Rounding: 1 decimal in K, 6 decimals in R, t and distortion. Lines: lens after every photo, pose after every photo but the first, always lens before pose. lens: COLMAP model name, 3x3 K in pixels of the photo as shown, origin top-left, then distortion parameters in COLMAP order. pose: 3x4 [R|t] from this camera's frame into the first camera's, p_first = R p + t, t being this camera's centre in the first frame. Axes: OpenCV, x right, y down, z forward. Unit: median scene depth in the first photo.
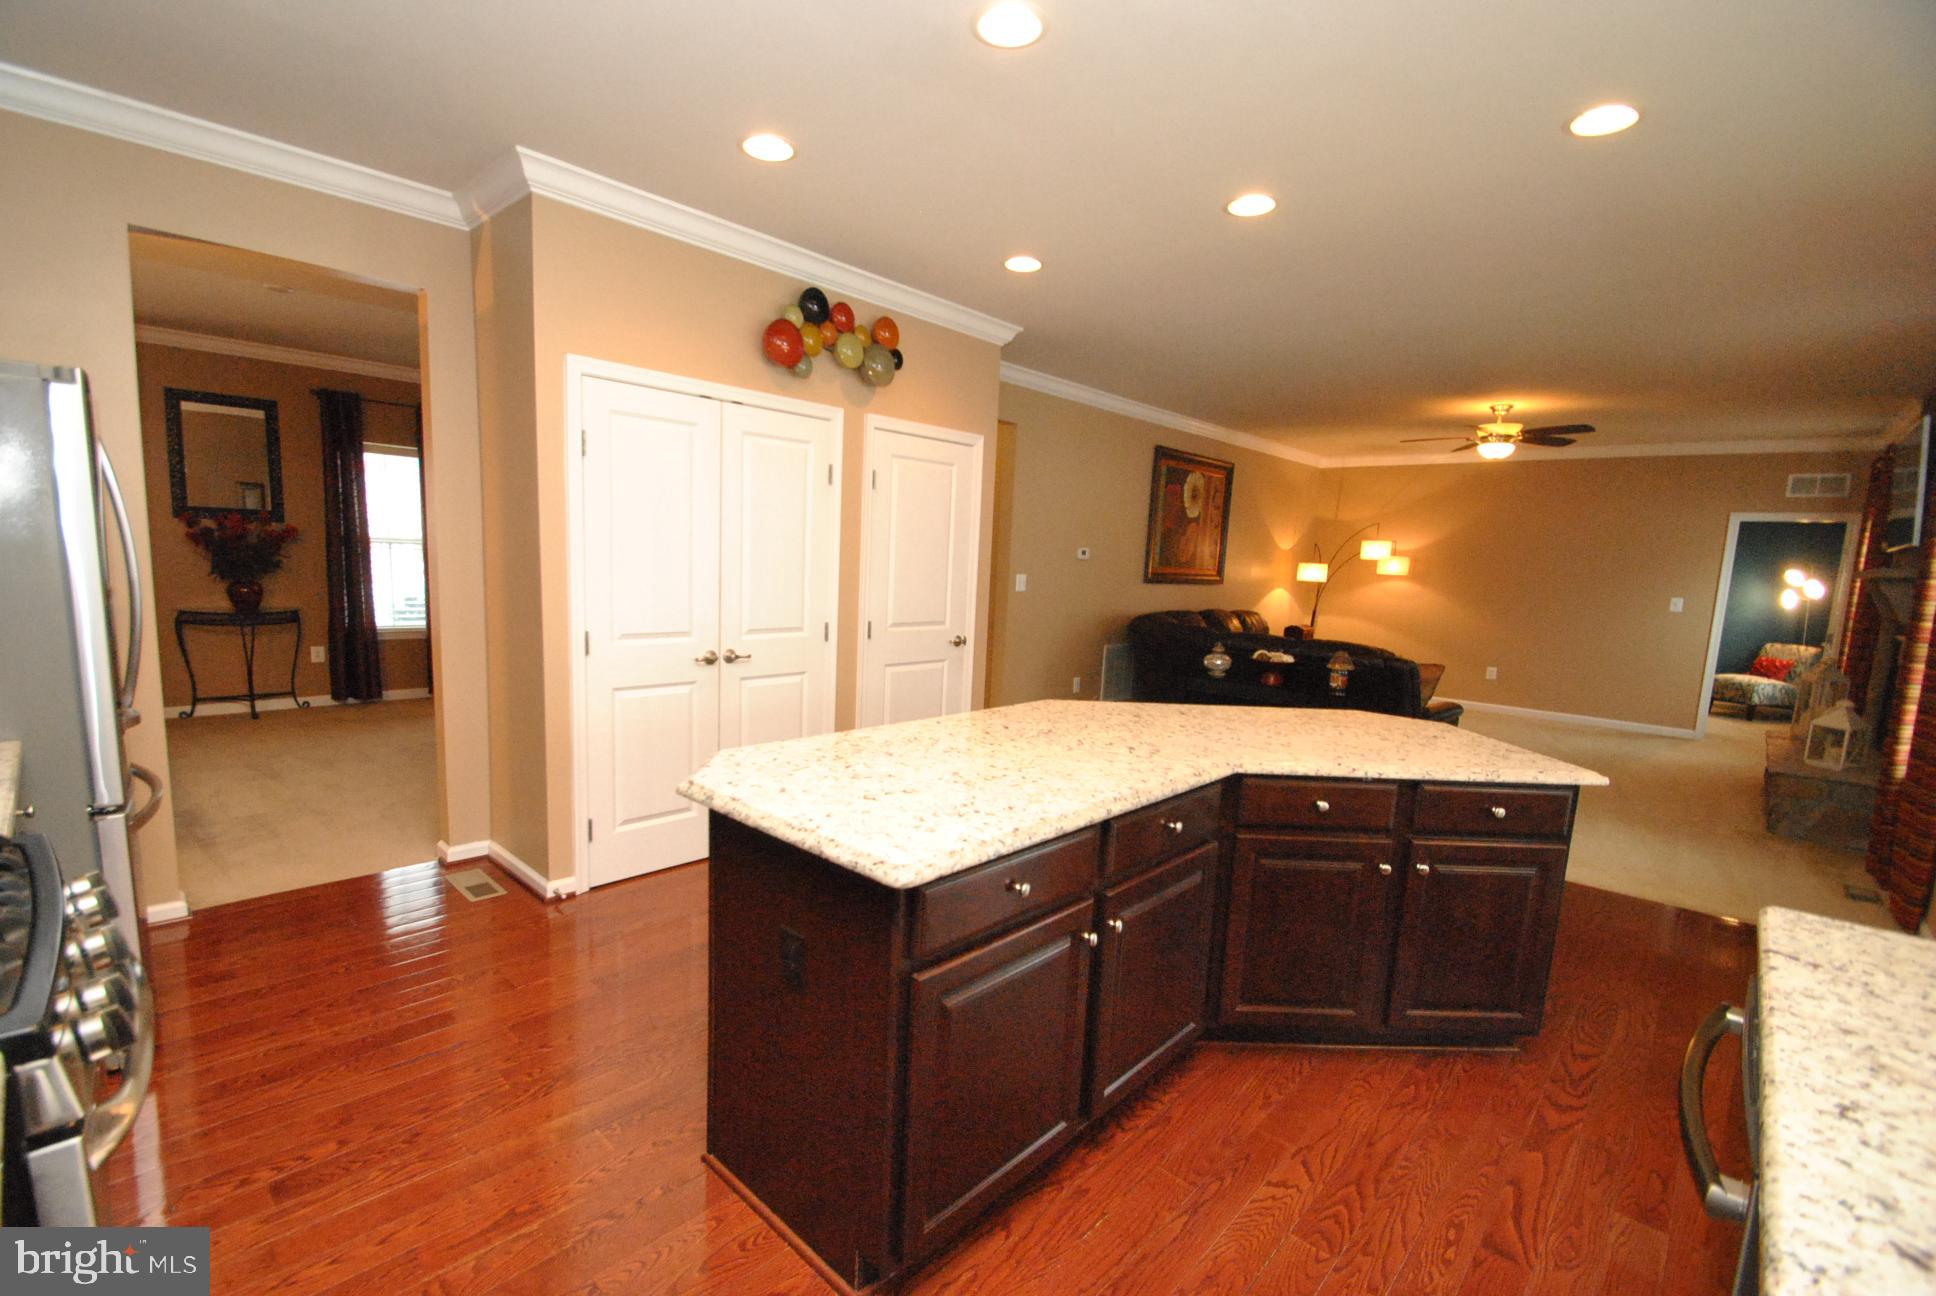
lens RADIAL K [[860.0, 0, 957.2], [0, 860.0, 660.9], [0, 0, 1]] dist [0.000020, -0.000257]
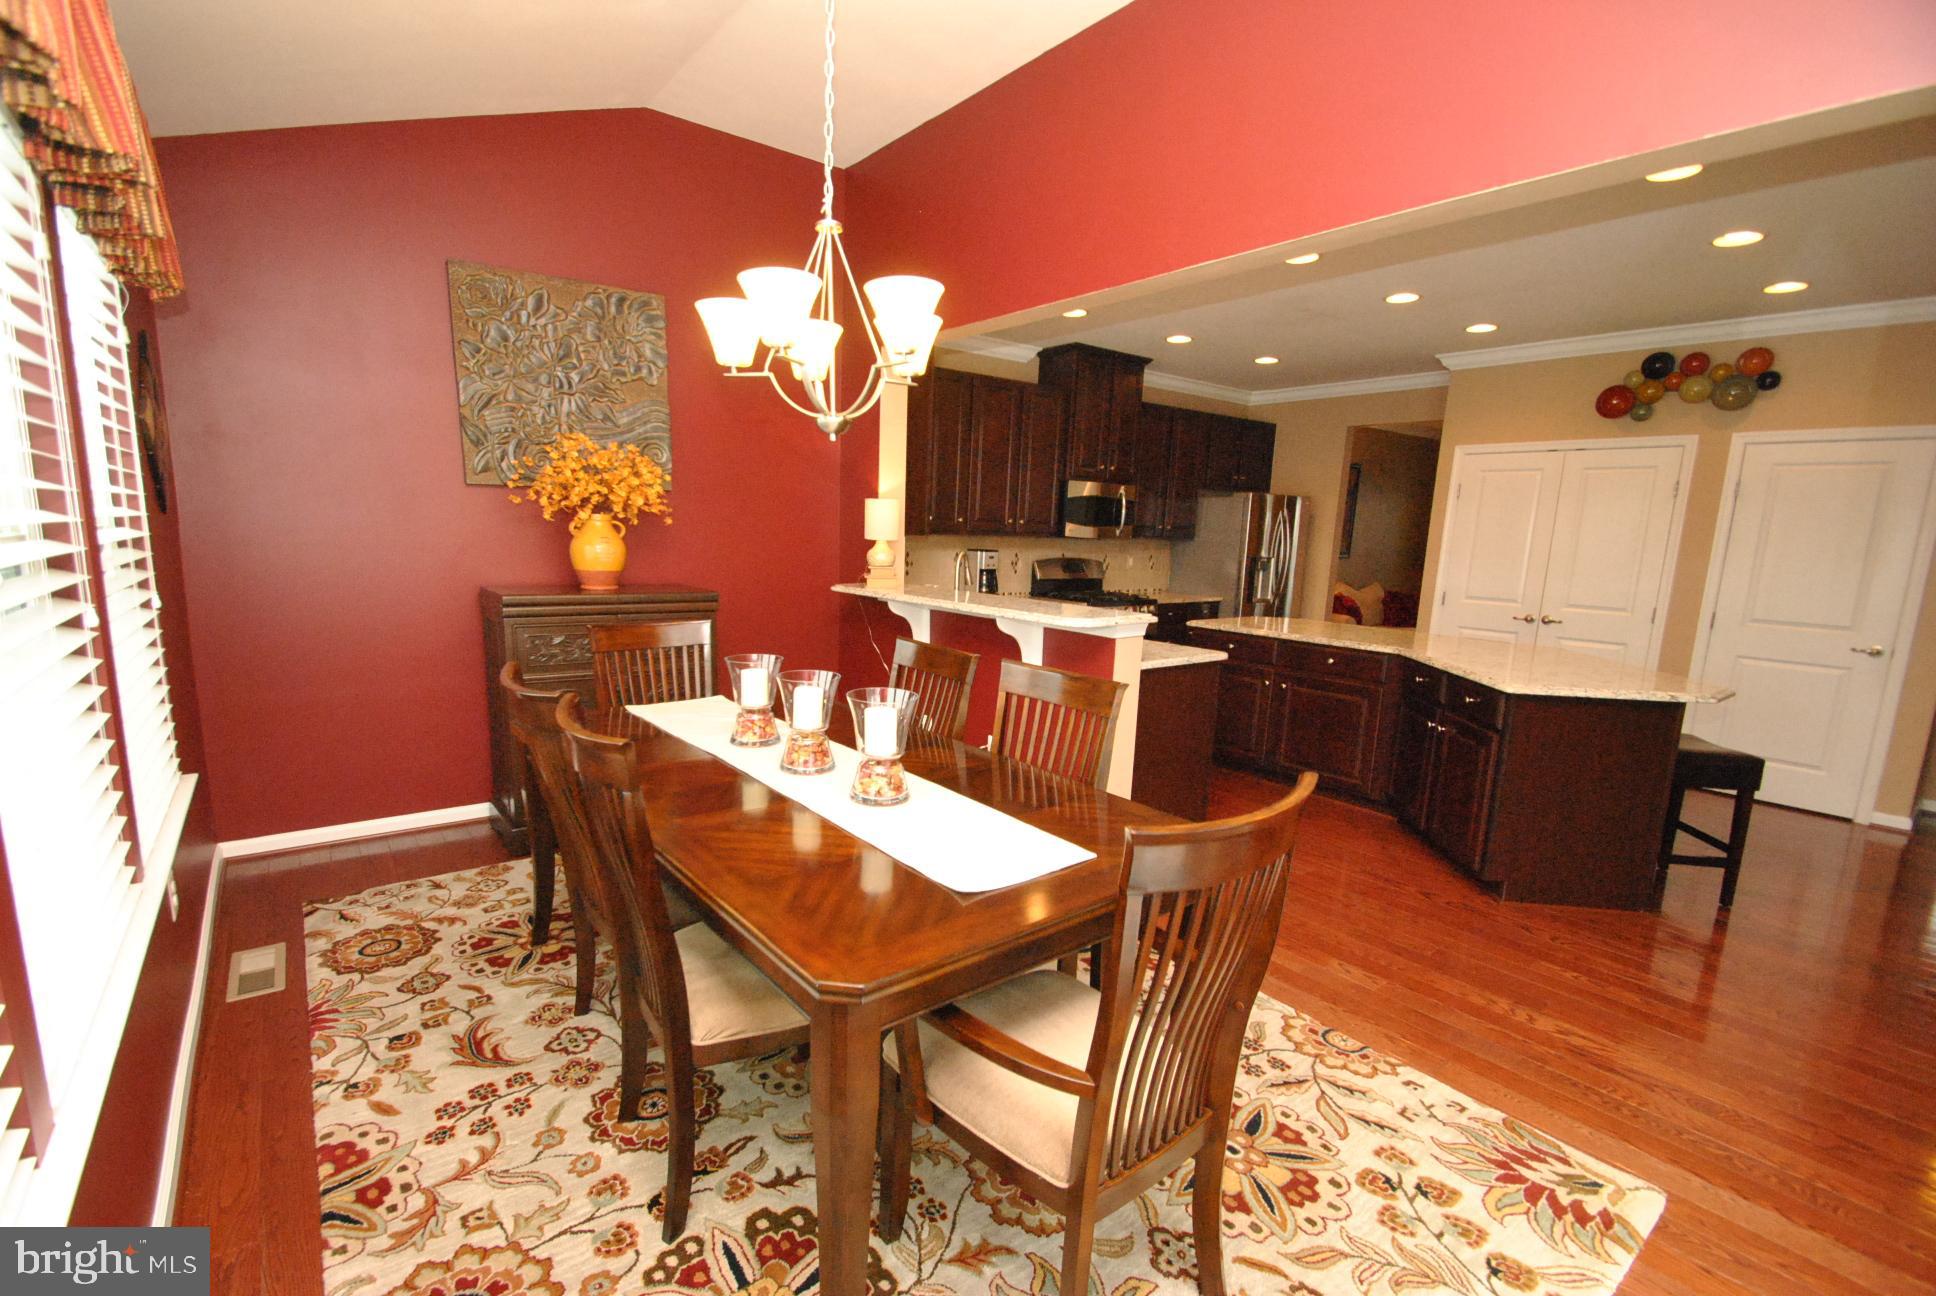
lens RADIAL K [[860.0, 0, 957.2], [0, 860.0, 660.9], [0, 0, 1]] dist [0.000020, -0.000257]
pose [[-0.144481, 0.108408, -0.983551, 0.759681], [-0.166106, 0.977218, 0.132111, 0.021088], [0.975466, 0.182461, -0.123183, 0.108405]]
